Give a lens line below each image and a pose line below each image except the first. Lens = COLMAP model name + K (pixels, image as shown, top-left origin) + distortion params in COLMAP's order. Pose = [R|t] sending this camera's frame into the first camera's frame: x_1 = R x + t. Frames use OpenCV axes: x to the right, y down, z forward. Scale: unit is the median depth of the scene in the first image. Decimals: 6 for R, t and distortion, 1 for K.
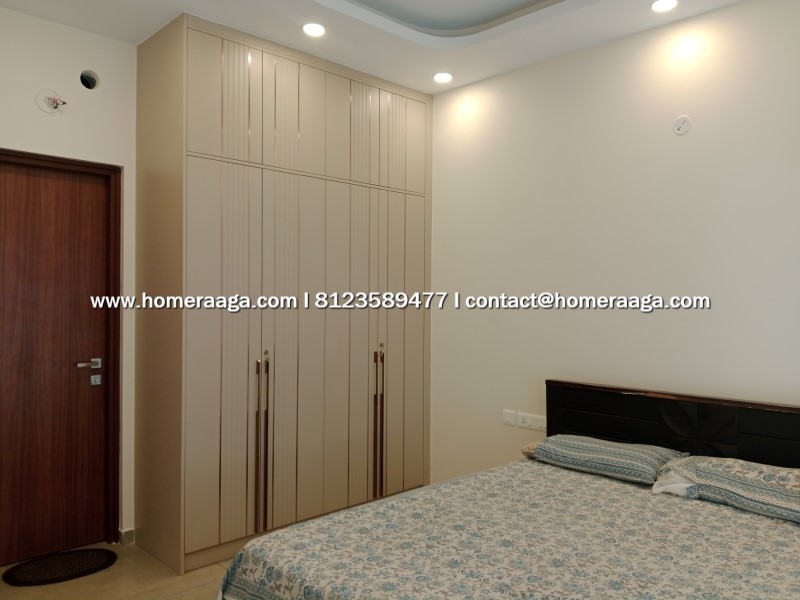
lens RADIAL K [[633.9, 0, 409.1], [0, 633.9, 299.7], [0, 0, 1]] dist [-0.007594, -0.004420]
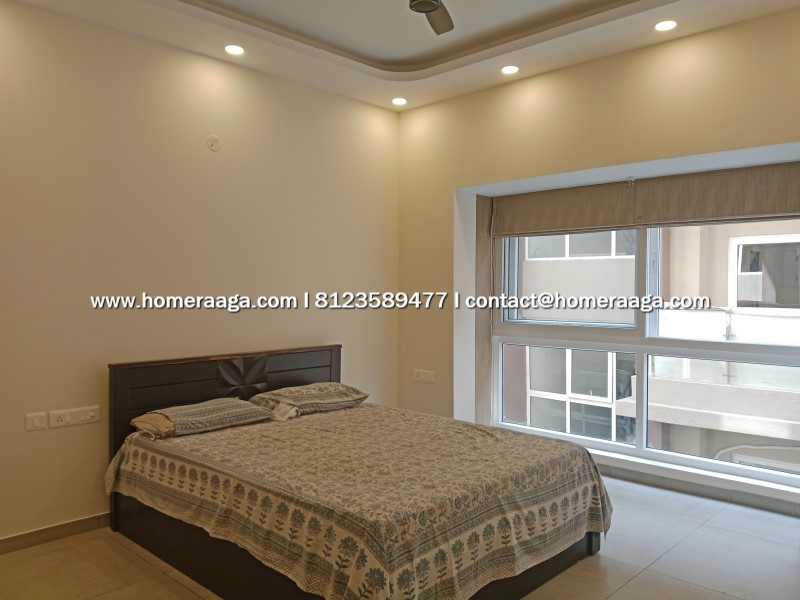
lens RADIAL K [[633.9, 0, 409.1], [0, 633.9, 299.7], [0, 0, 1]] dist [-0.007594, -0.004420]
pose [[-0.036994, -0.032753, 0.998779, -0.902972], [-0.002983, 0.999462, 0.032665, -0.006411], [-0.999311, -0.001771, -0.037071, 0.695591]]
